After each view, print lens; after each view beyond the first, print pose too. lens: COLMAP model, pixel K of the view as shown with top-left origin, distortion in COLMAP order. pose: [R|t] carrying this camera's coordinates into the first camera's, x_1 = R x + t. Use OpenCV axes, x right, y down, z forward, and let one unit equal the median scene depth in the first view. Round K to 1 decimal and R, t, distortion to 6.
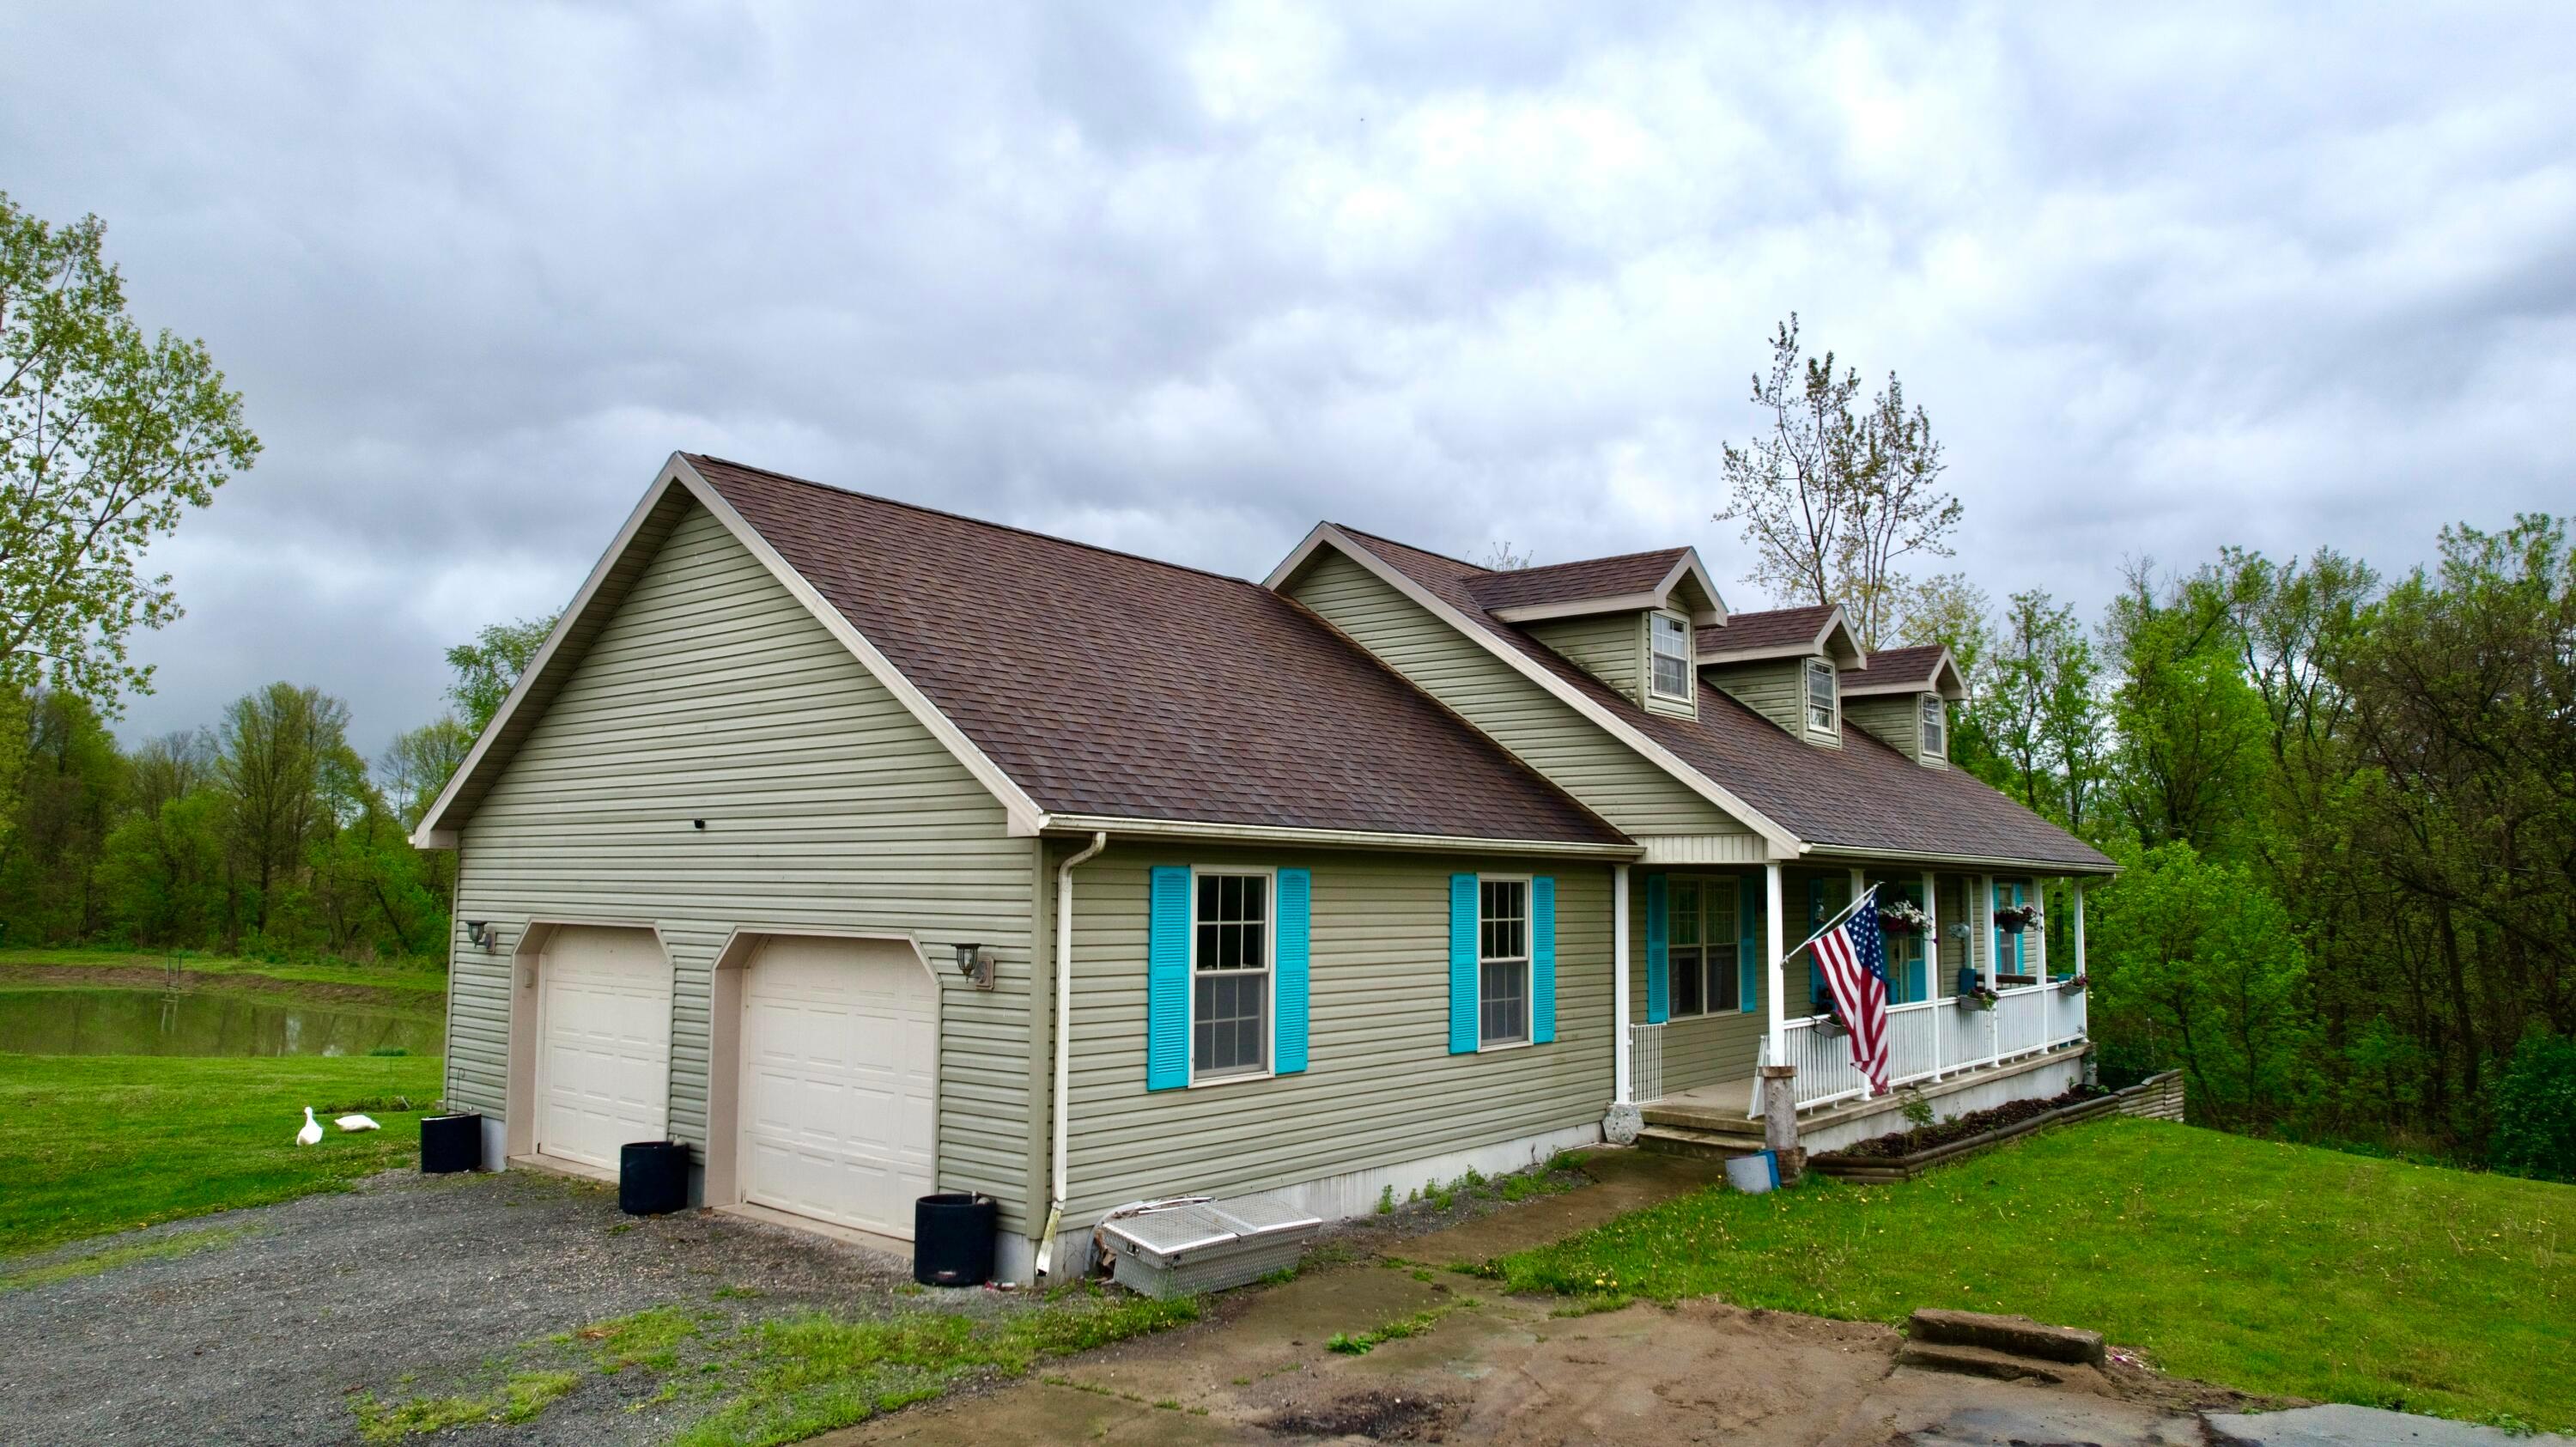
lens RADIAL K [[1654.2, 0, 1282.0], [0, 1654.2, 732.4], [0, 0, 1]] dist [-0.004900, -0.001043]
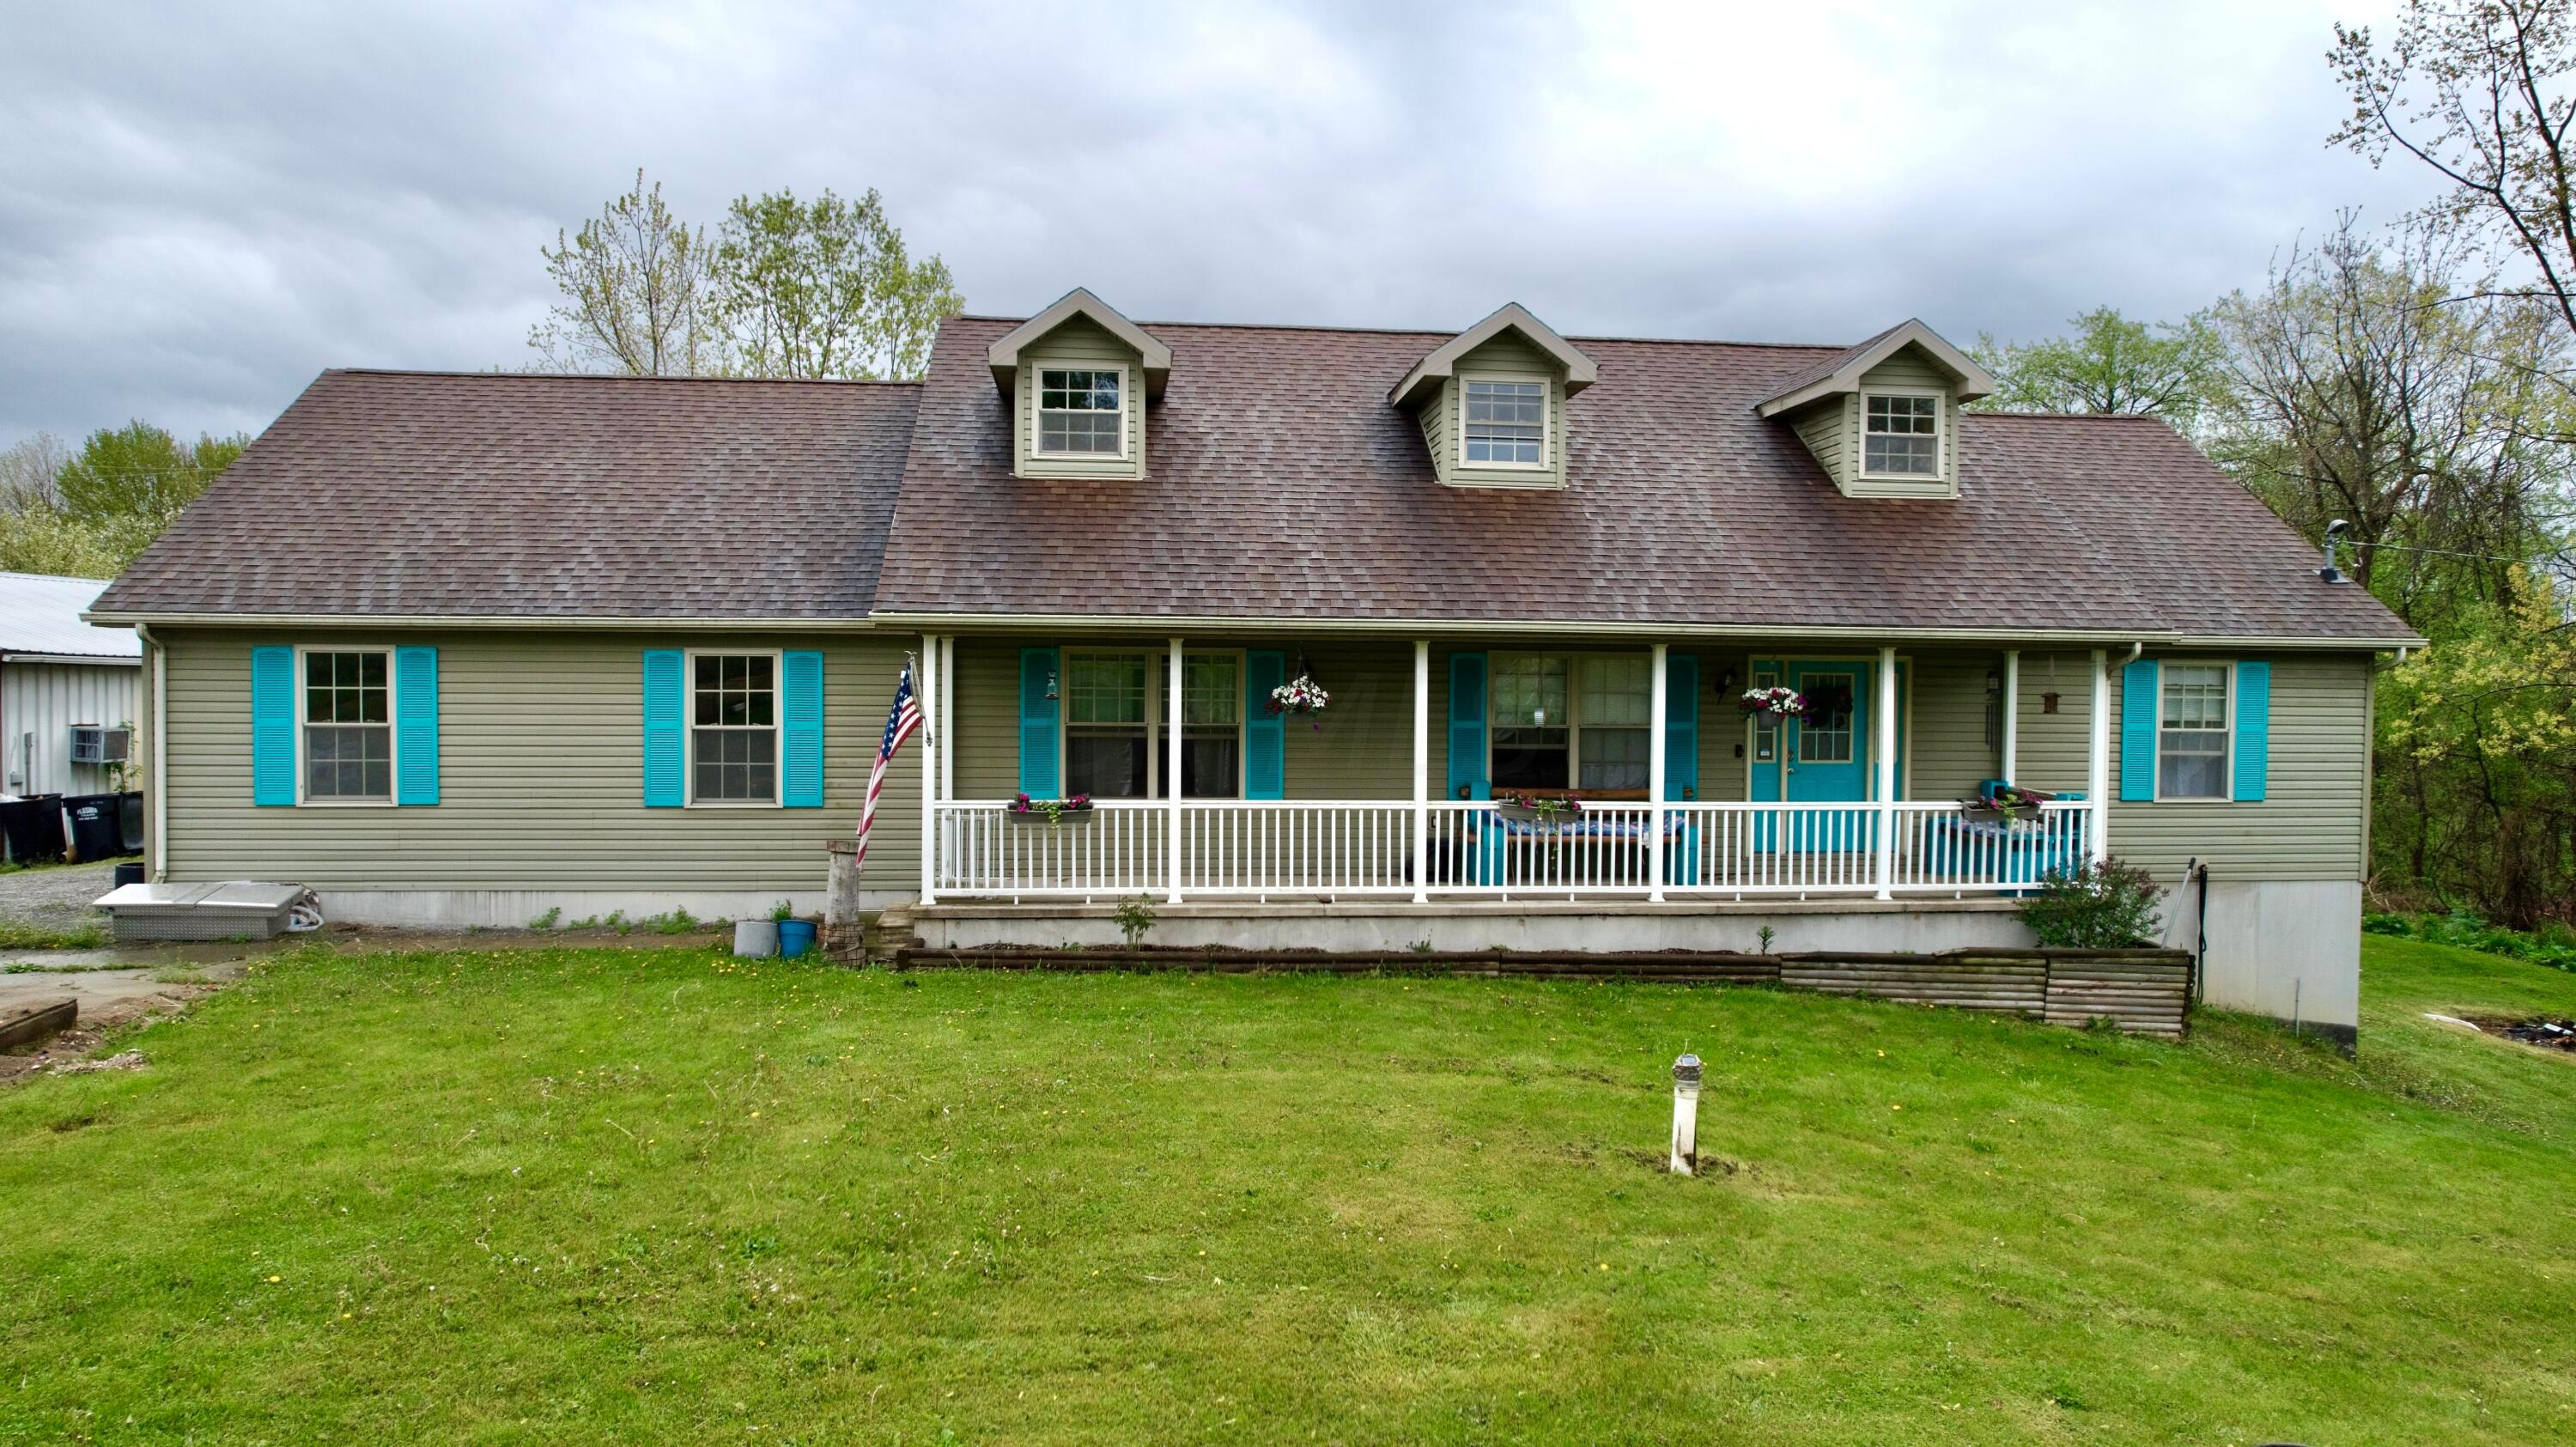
lens RADIAL K [[1654.2, 0, 1288.8], [0, 1654.2, 717.2], [0, 0, 1]] dist [-0.004900, -0.001043]
pose [[0.687489, 0.019269, -0.725939, 1.300778], [0.068104, 0.993531, 0.090869, 0.063104], [0.722995, -0.111911, 0.681729, 0.579401]]
